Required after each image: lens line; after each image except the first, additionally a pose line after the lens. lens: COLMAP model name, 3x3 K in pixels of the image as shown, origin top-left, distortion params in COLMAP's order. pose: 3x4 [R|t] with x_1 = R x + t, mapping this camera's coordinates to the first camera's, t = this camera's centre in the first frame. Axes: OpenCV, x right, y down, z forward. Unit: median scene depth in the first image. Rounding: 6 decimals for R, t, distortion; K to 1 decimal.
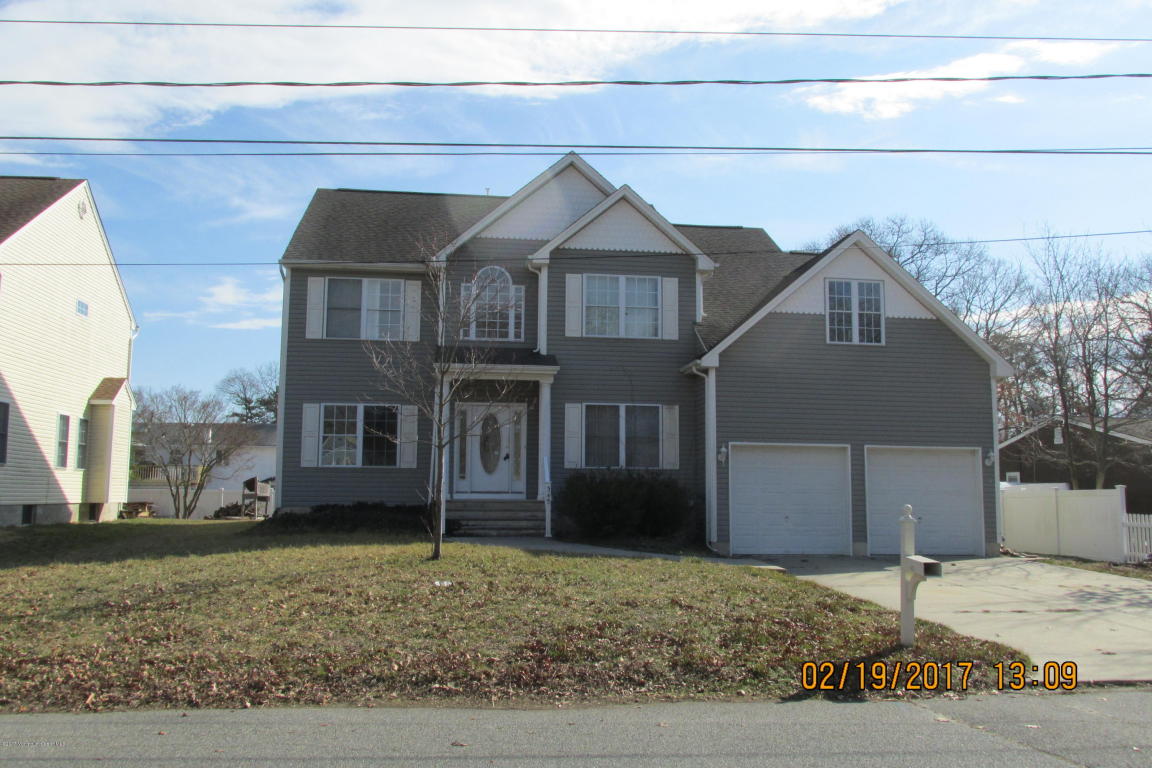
lens RADIAL K [[987.6, 0, 576.0], [0, 987.6, 384.0], [0, 0, 1]] dist [-0.002216, 0.005382]
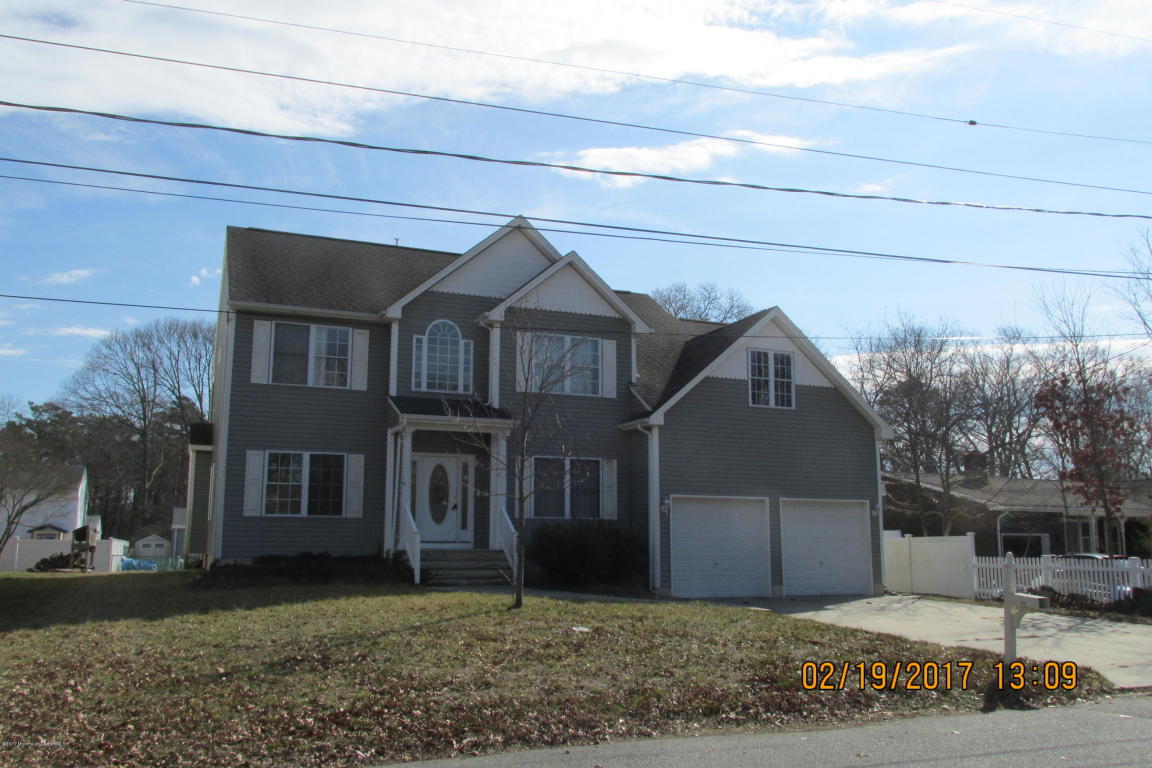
lens RADIAL K [[974.6, 0, 576.0], [0, 974.6, 384.0], [0, 0, 1]] dist [-0.016853, -0.003432]
pose [[0.962171, 0.038418, 0.269725, -0.226806], [-0.025247, 0.998321, -0.052132, -0.003643], [-0.271275, 0.043350, 0.961525, -0.007478]]
